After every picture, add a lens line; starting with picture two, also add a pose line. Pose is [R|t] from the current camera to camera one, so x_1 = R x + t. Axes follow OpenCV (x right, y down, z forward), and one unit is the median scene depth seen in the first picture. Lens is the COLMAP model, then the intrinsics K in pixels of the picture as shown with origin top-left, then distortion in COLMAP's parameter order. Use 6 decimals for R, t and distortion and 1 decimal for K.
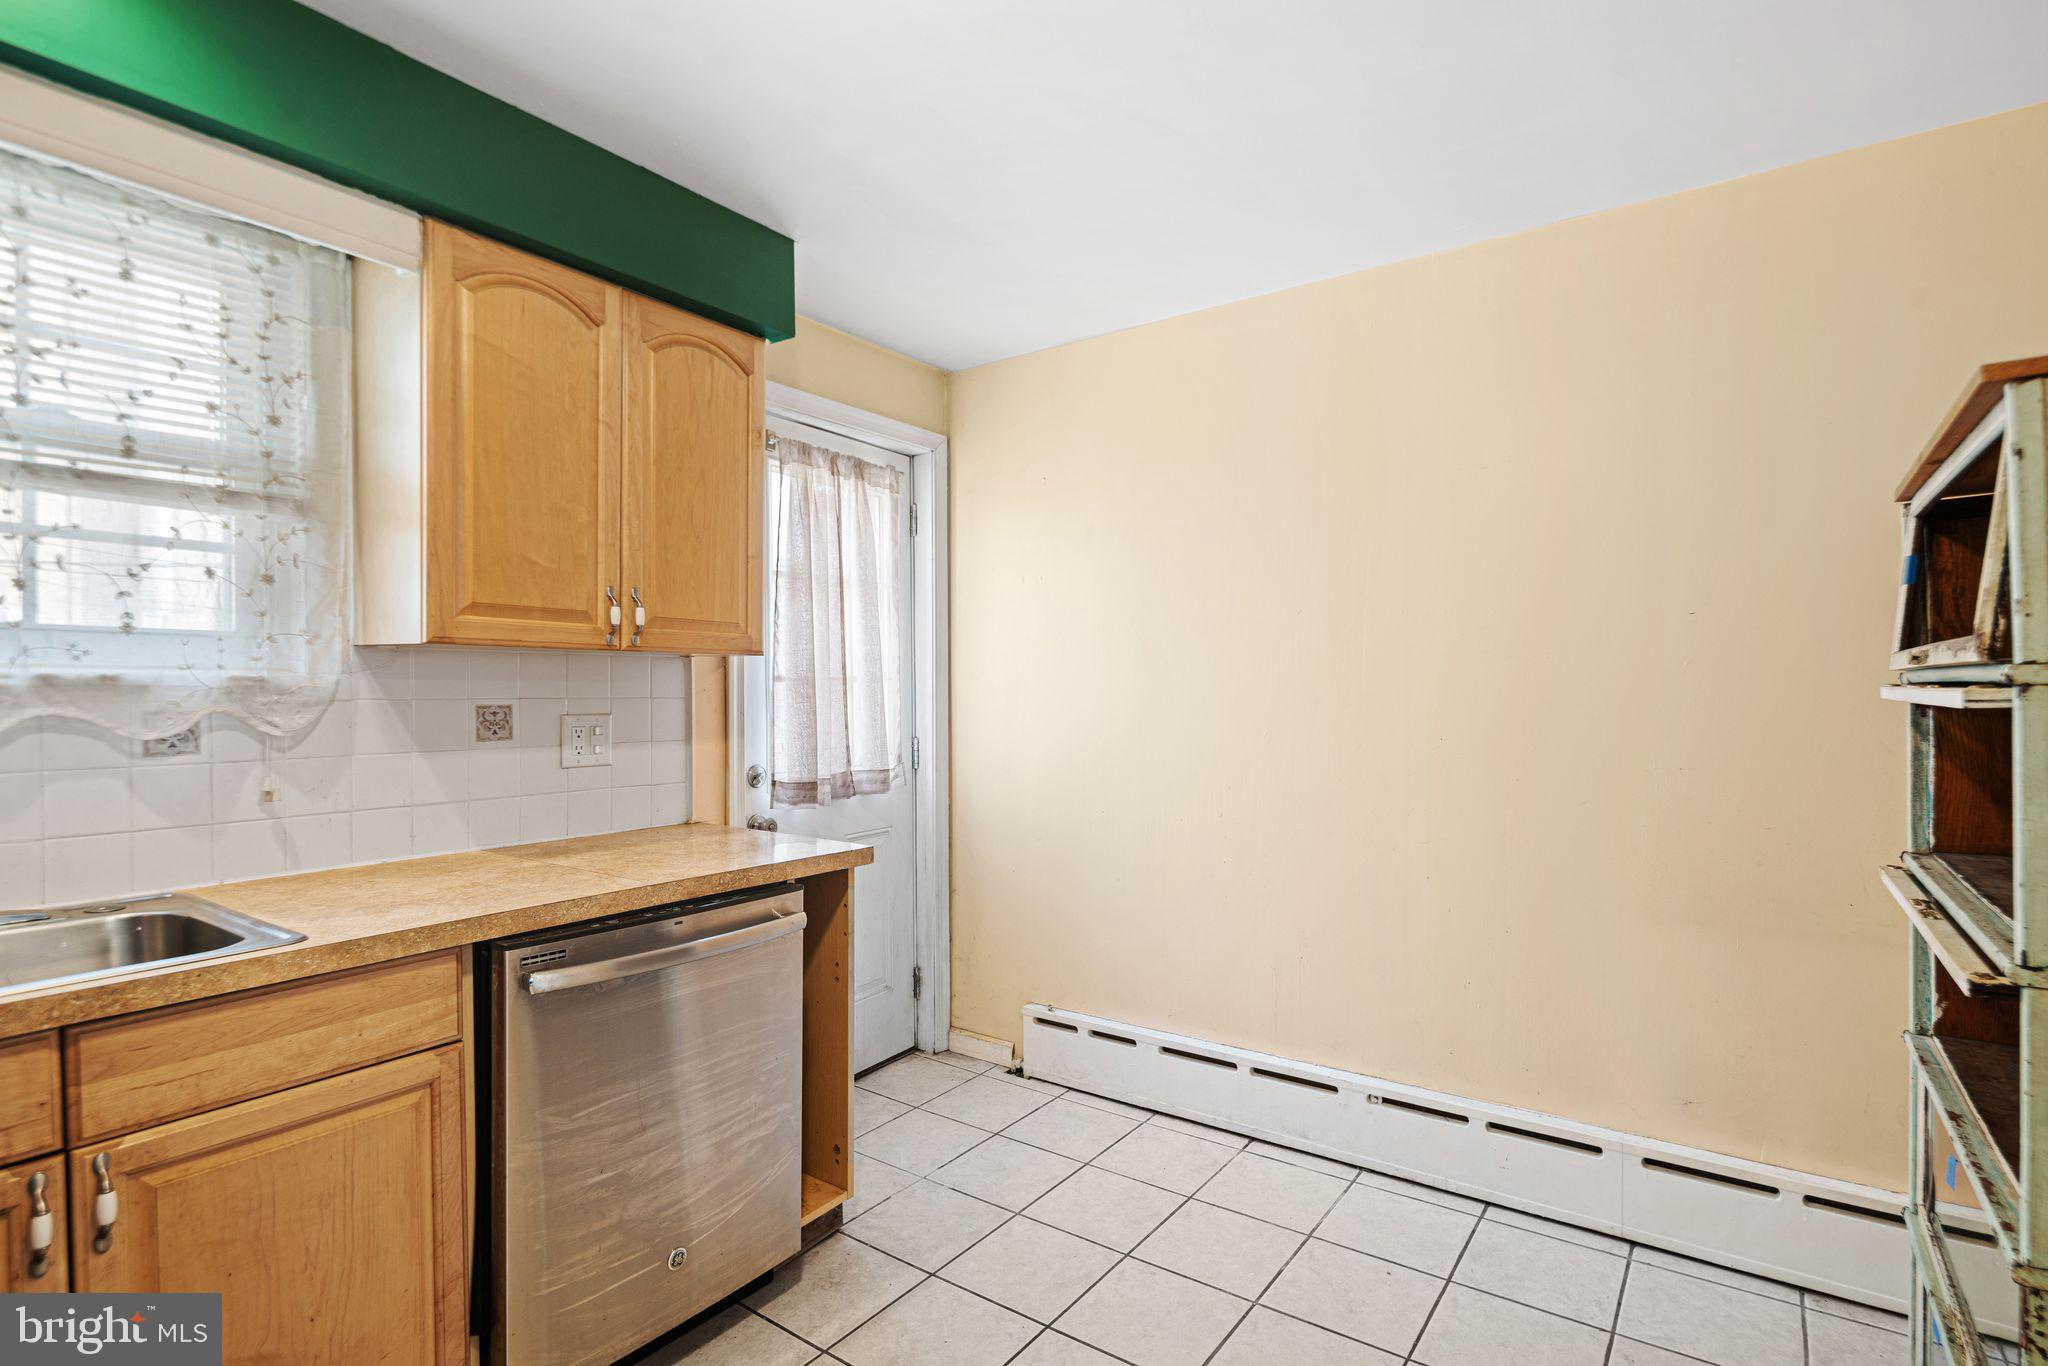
lens RADIAL K [[986.7, 0, 1032.8], [0, 986.7, 697.3], [0, 0, 1]] dist [0.000440, 0.000012]
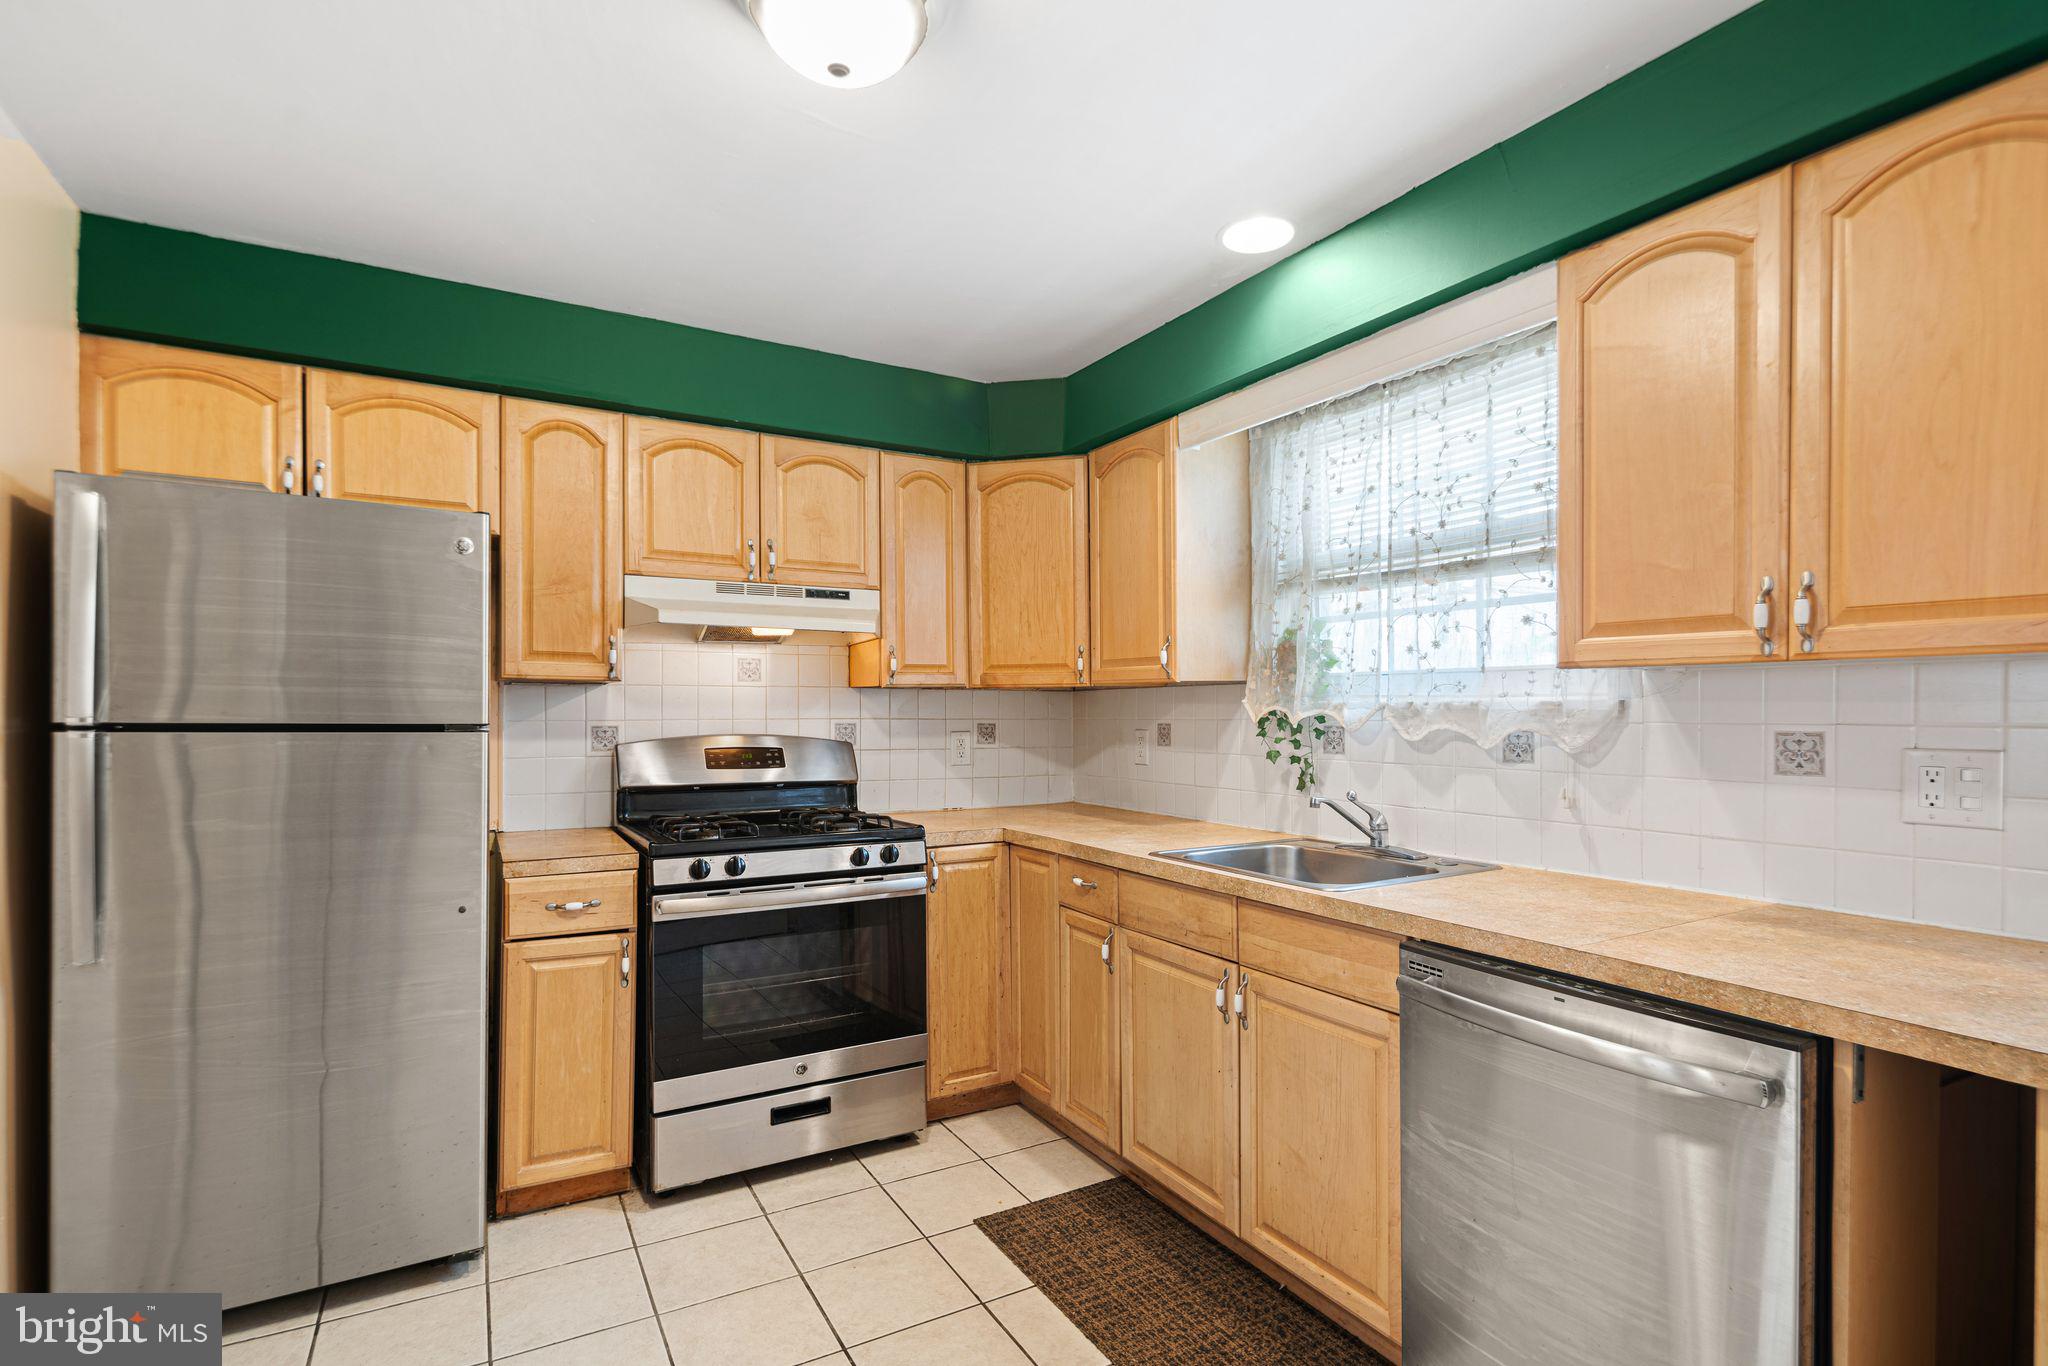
lens RADIAL K [[986.7, 0, 1032.8], [0, 986.7, 697.3], [0, 0, 1]] dist [0.000440, 0.000012]
pose [[-0.412137, -0.009391, -0.911073, 0.571511], [-0.004212, 0.999956, -0.008401, -0.013806], [0.911112, 0.000375, -0.412158, 0.936106]]
